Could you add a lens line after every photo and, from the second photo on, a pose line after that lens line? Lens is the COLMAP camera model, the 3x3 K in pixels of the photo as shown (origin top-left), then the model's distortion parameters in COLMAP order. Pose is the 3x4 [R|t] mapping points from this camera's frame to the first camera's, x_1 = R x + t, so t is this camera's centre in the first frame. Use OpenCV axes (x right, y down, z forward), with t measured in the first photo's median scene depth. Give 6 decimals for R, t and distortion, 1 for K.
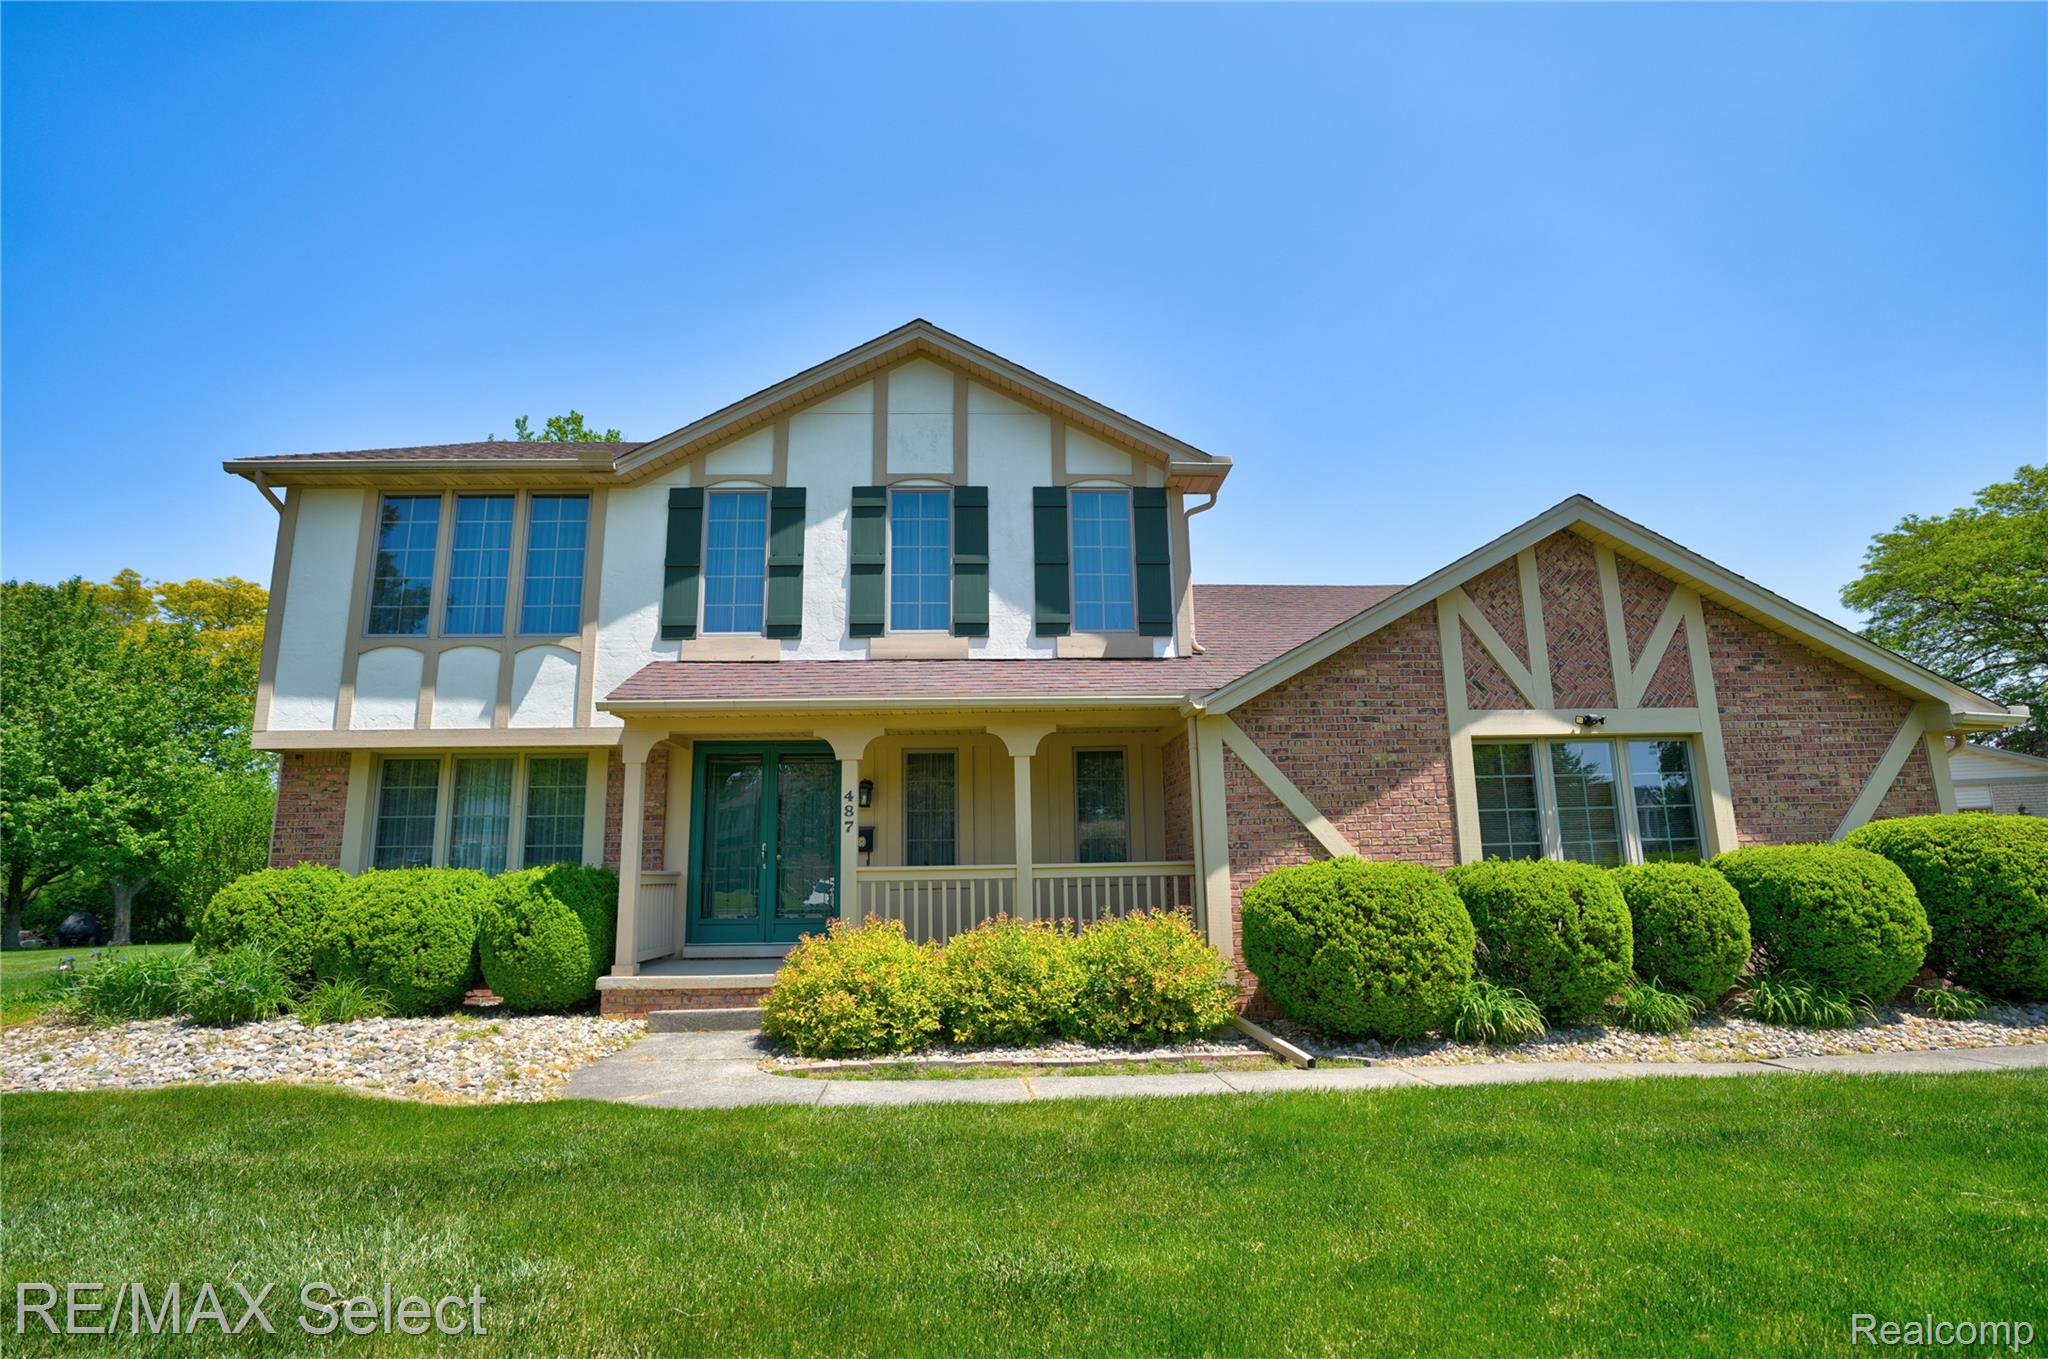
lens RADIAL K [[956.5, 0, 1036.4], [0, 956.5, 684.8], [0, 0, 1]] dist [-0.059741, 0.021606]
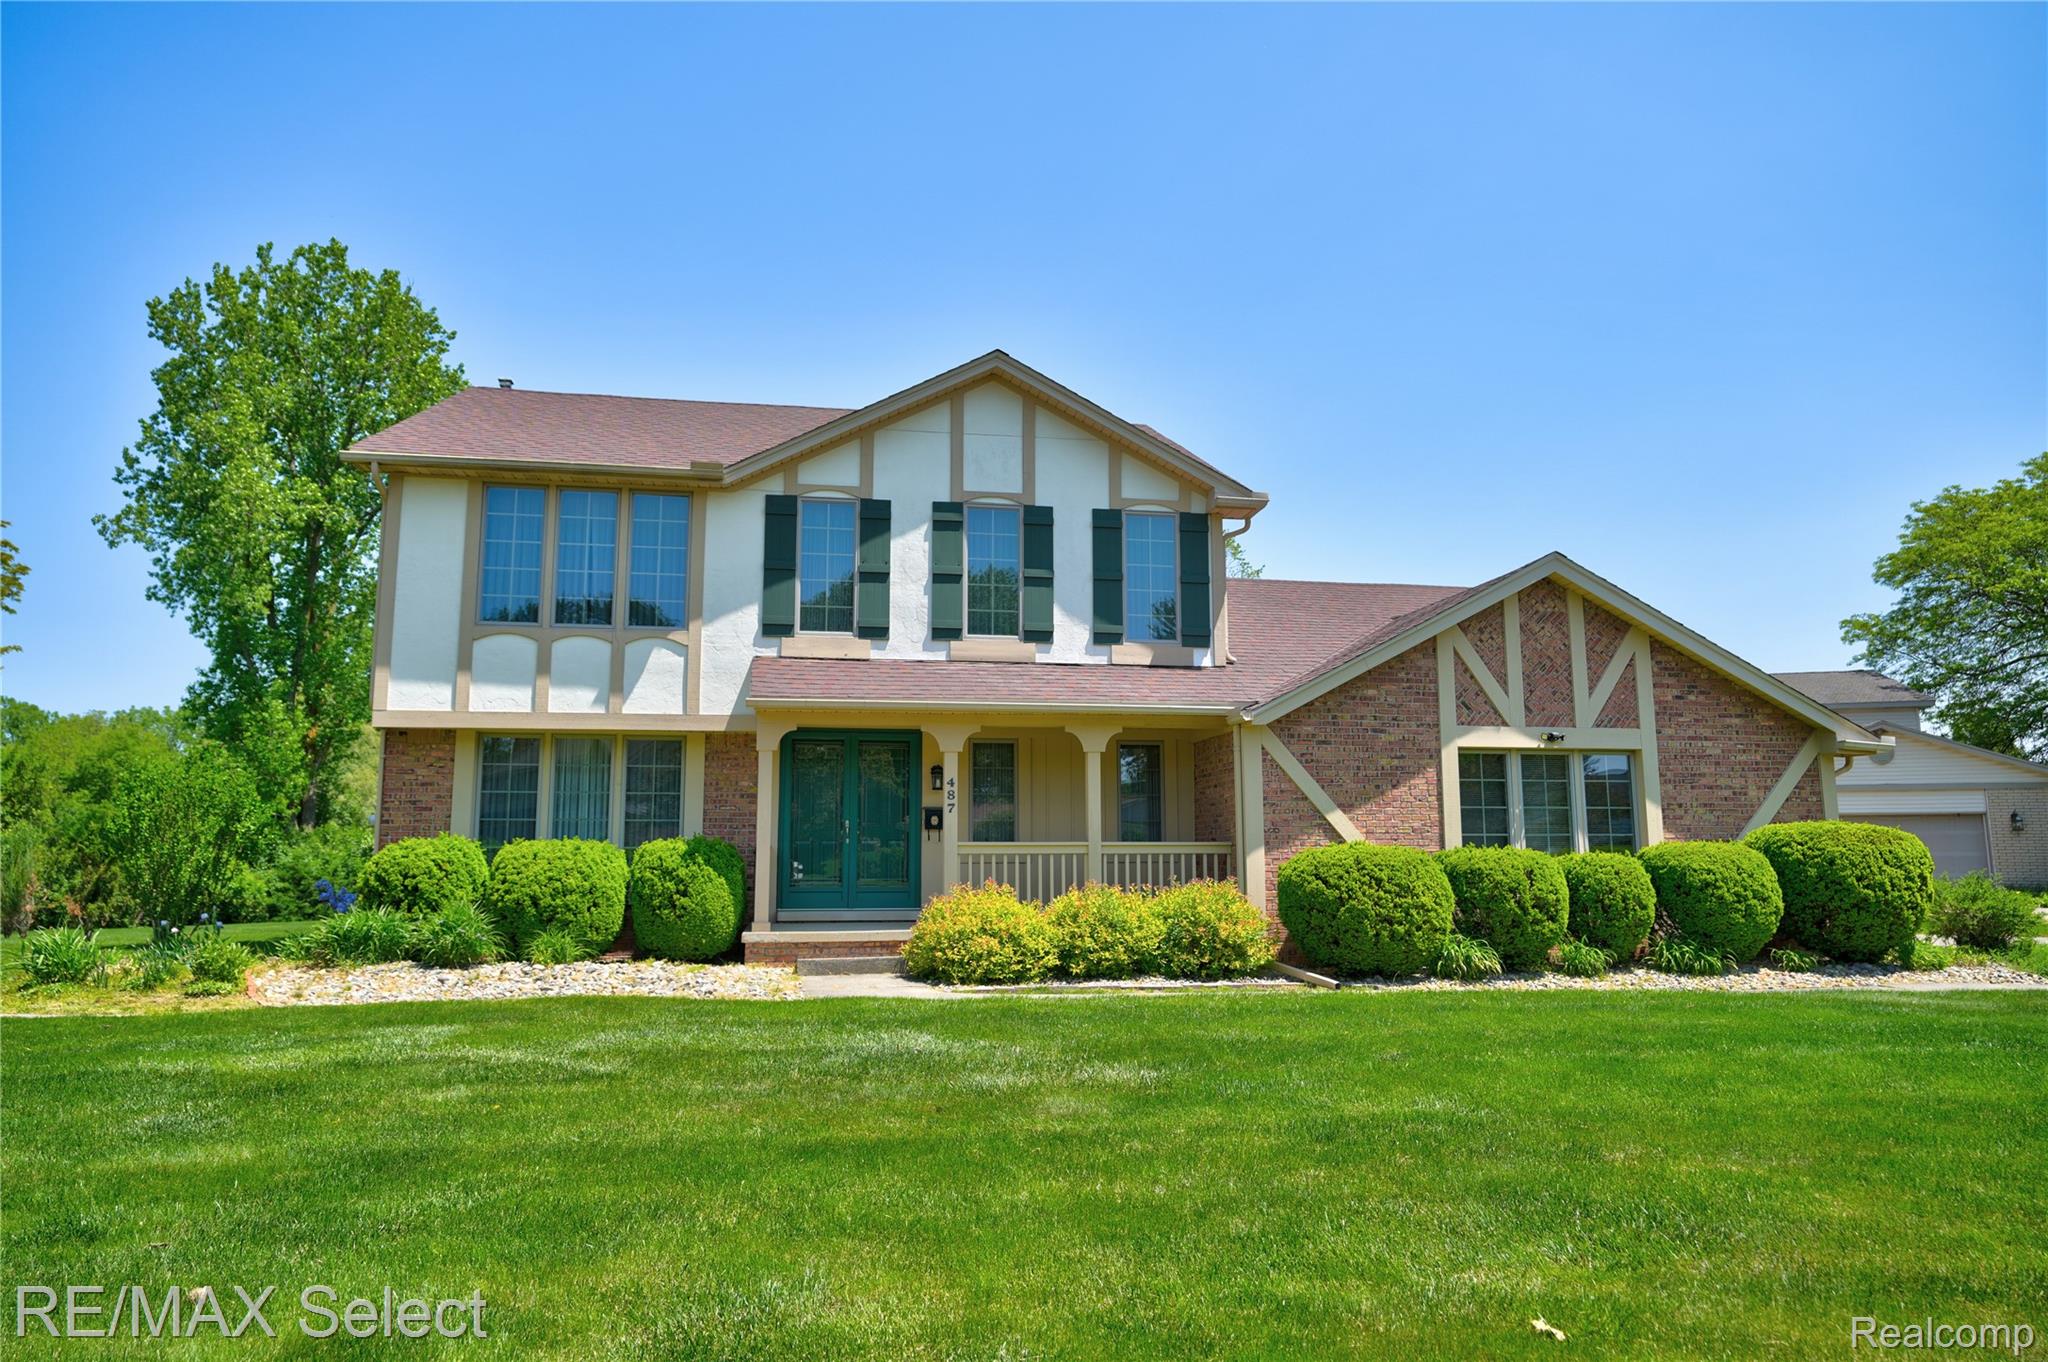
lens RADIAL K [[1318.7, 0, 1026.8], [0, 1318.7, 676.4], [0, 0, 1]] dist [-0.001465, 0.019529]
pose [[0.992467, 0.033140, 0.117942, -0.295739], [-0.039281, 0.997970, 0.050129, -0.099064], [-0.116041, -0.054384, 0.991754, -0.618646]]
